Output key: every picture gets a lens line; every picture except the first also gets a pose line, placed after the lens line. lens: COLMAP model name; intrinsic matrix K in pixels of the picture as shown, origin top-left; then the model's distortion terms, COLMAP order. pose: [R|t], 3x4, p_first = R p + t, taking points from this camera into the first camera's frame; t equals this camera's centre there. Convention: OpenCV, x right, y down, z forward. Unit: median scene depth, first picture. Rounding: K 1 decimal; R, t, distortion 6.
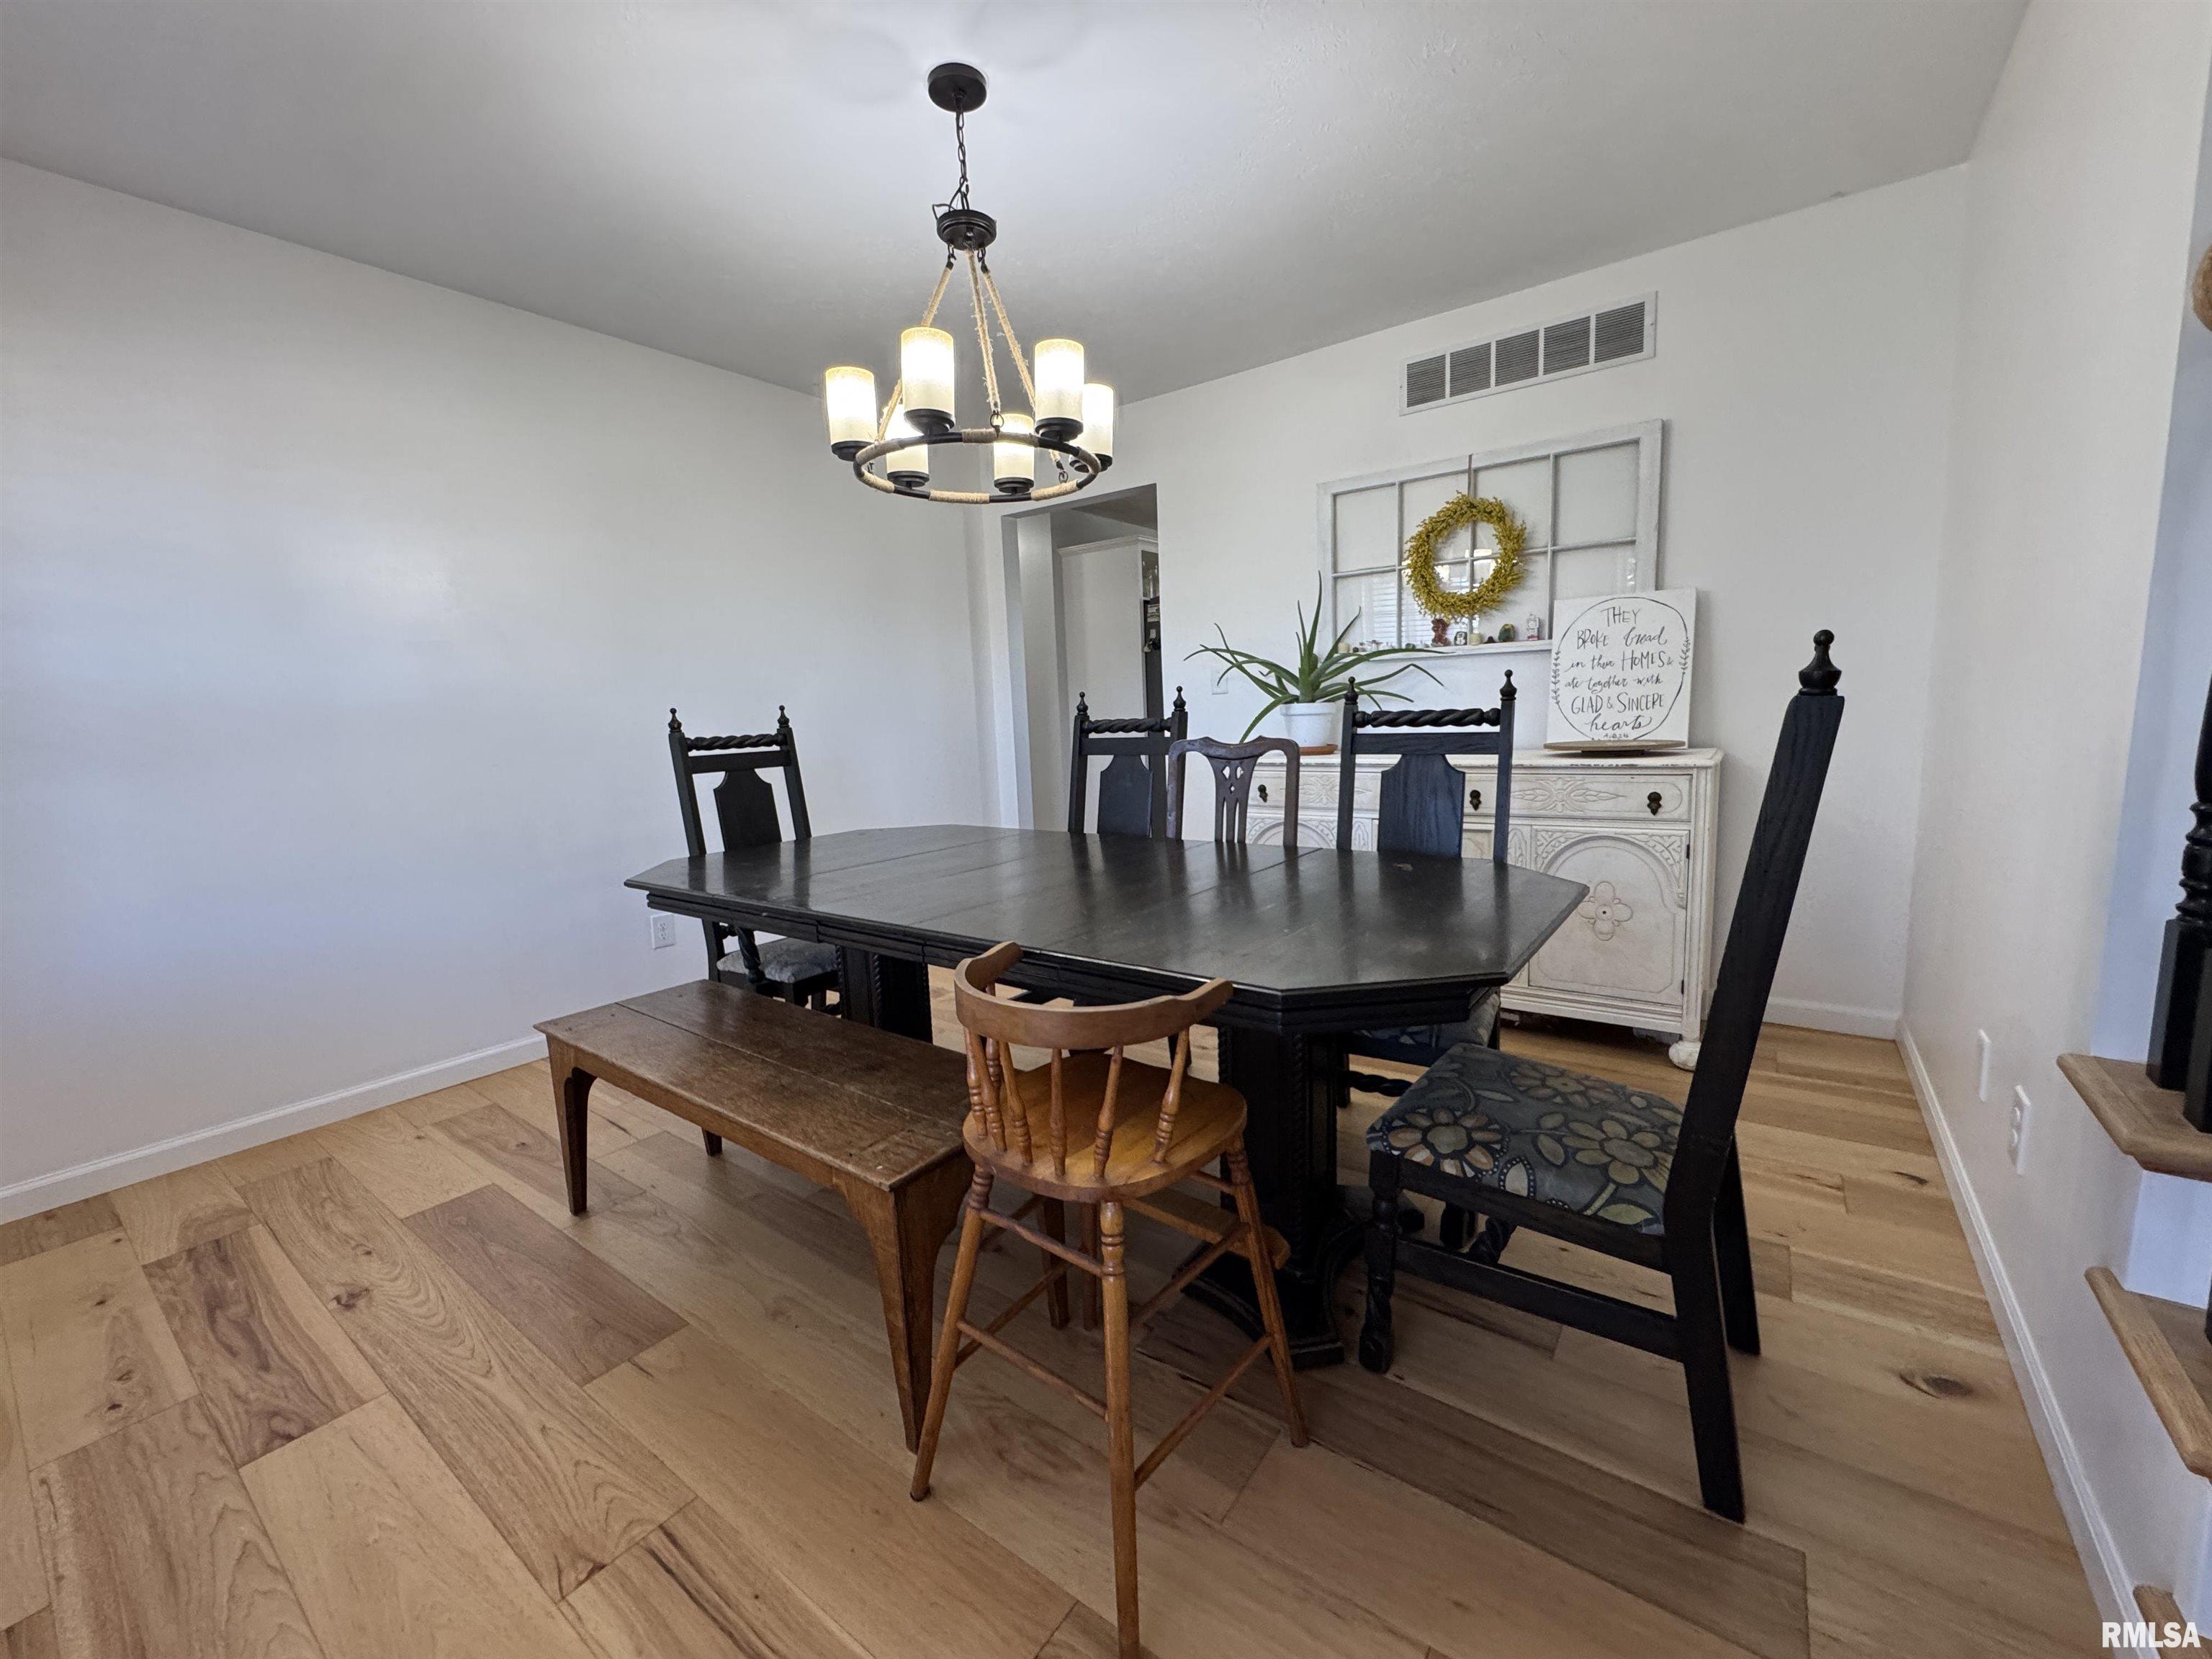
lens RADIAL K [[889.1, 0, 1105.0], [0, 889.1, 831.7], [0, 0, 1]] dist [-0.003834, -0.000188]
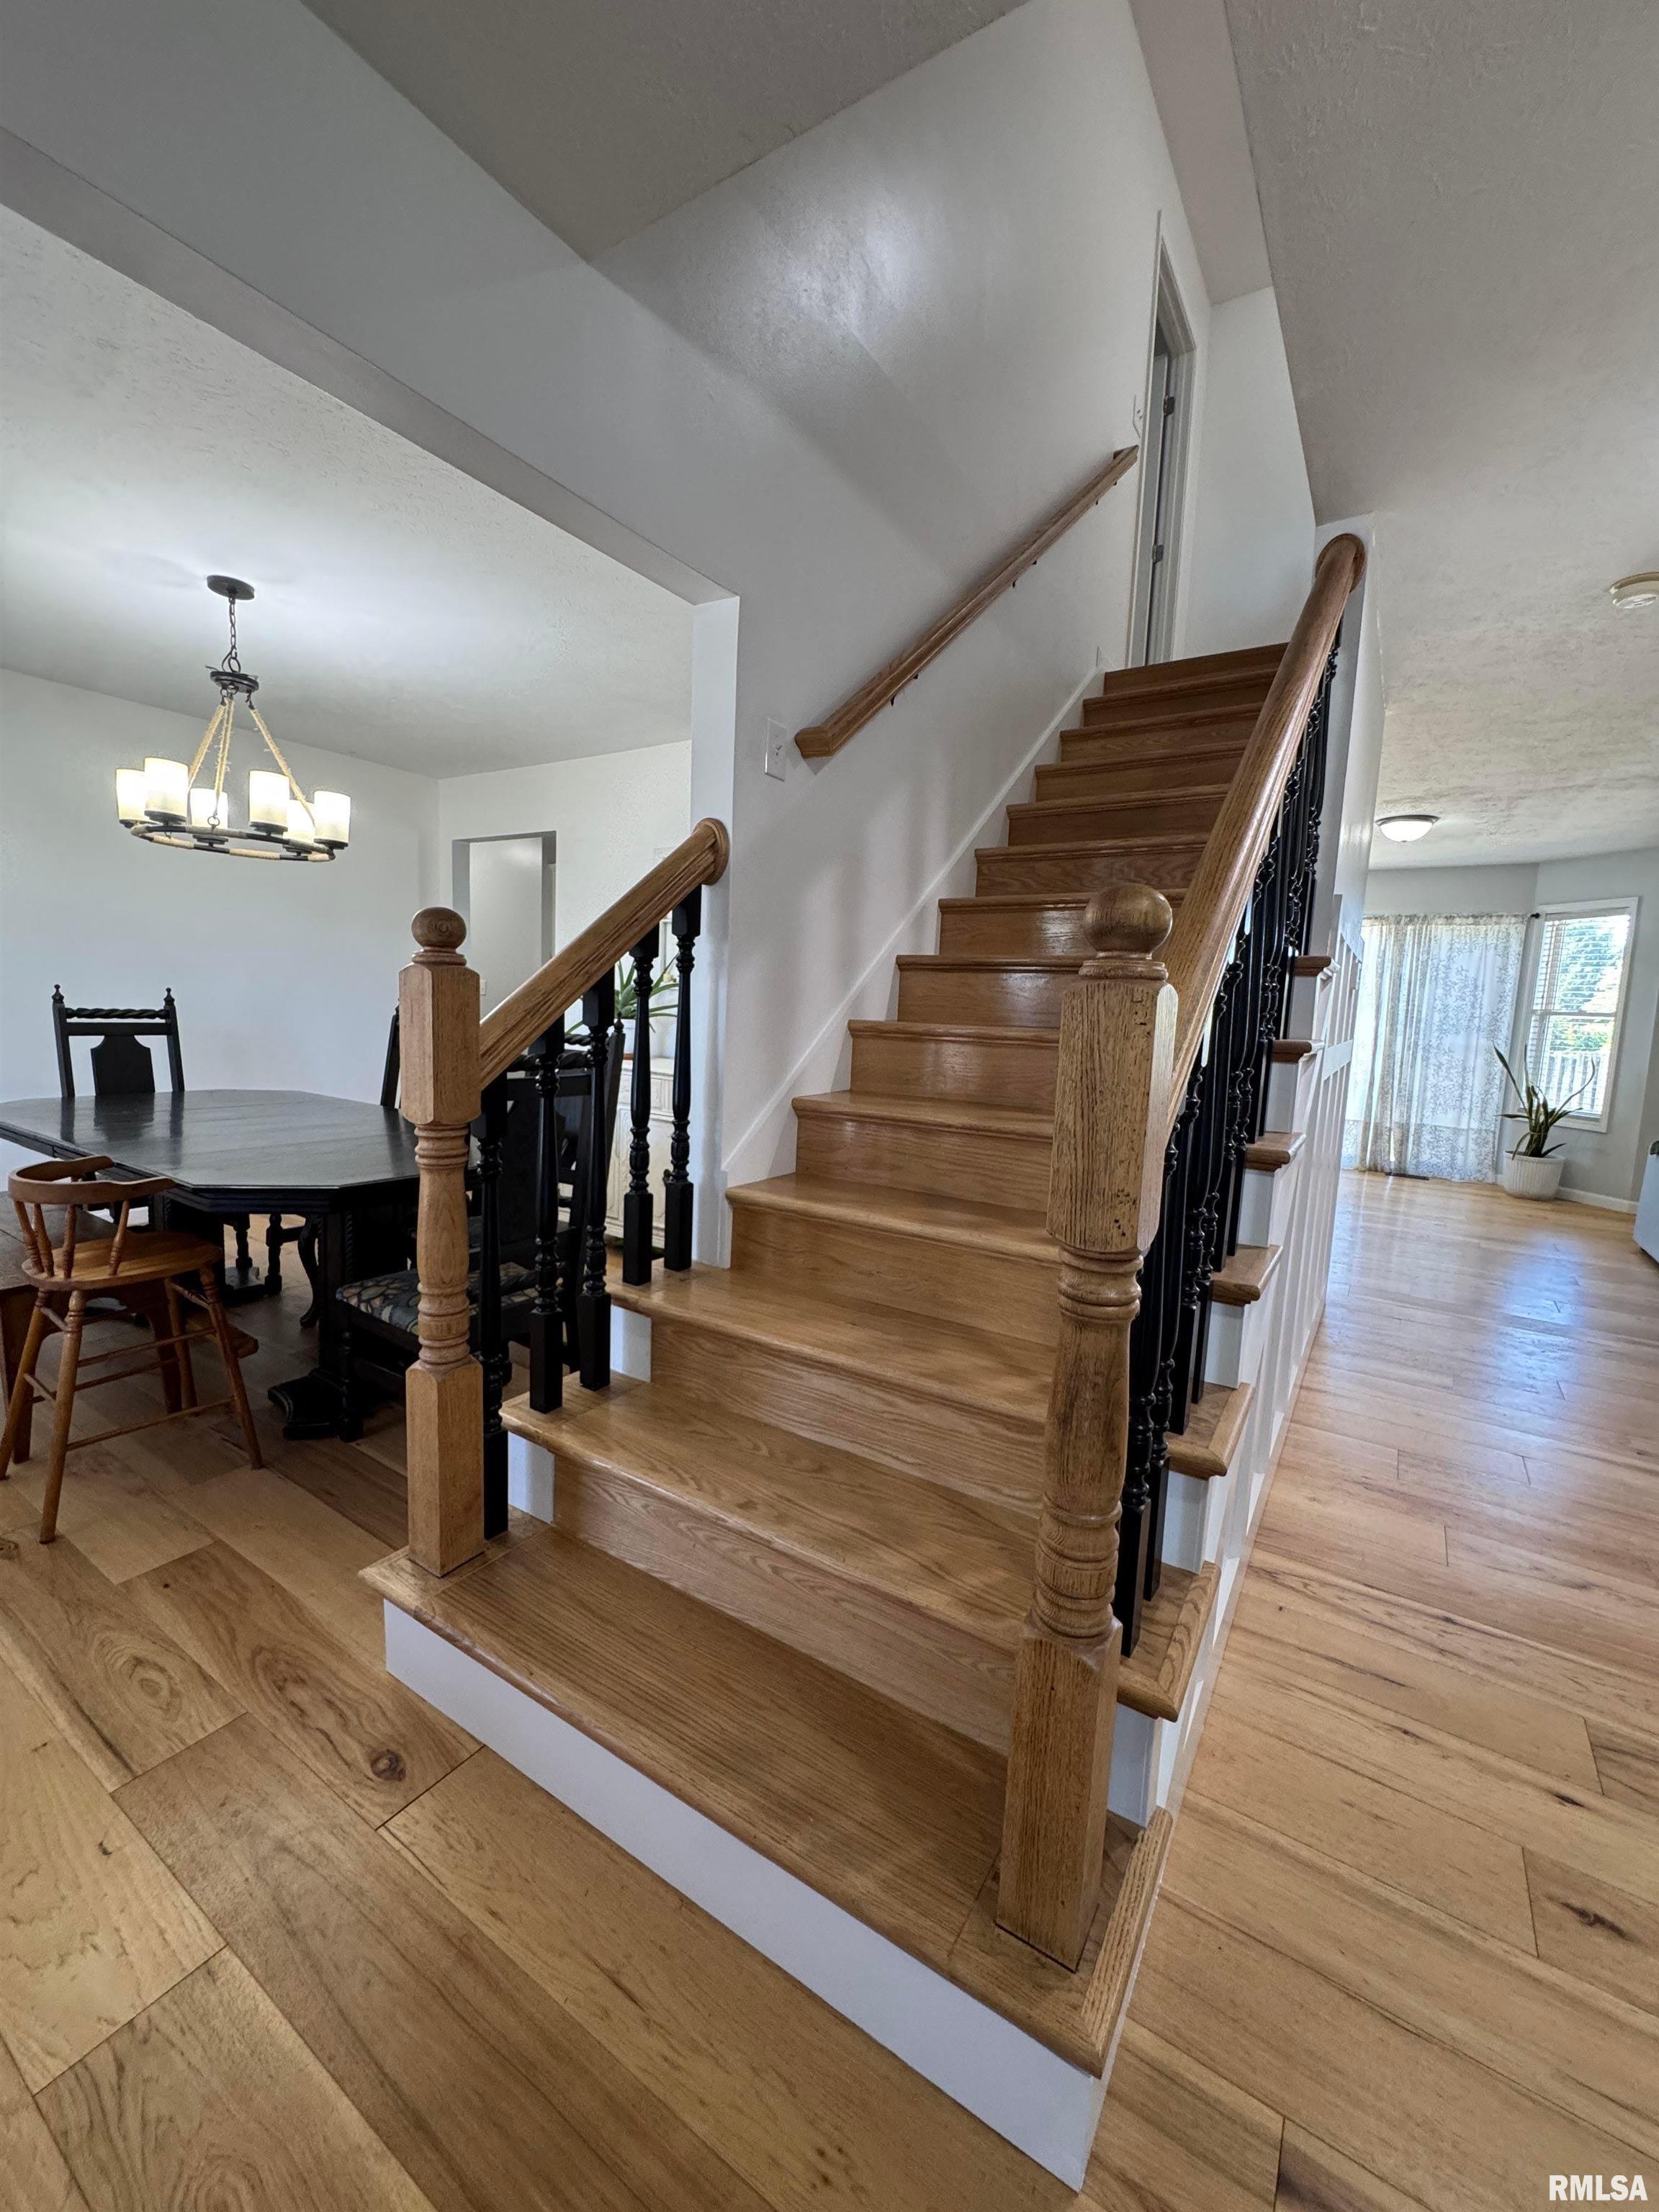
lens RADIAL K [[889.1, 0, 824.6], [0, 889.1, 1108.5], [0, 0, 1]] dist [-0.003834, -0.000188]
pose [[0.994928, 0.075948, 0.065949, 0.562064], [-0.074791, 0.997002, -0.019856, -0.015697], [-0.067259, 0.014823, 0.997625, -0.374314]]
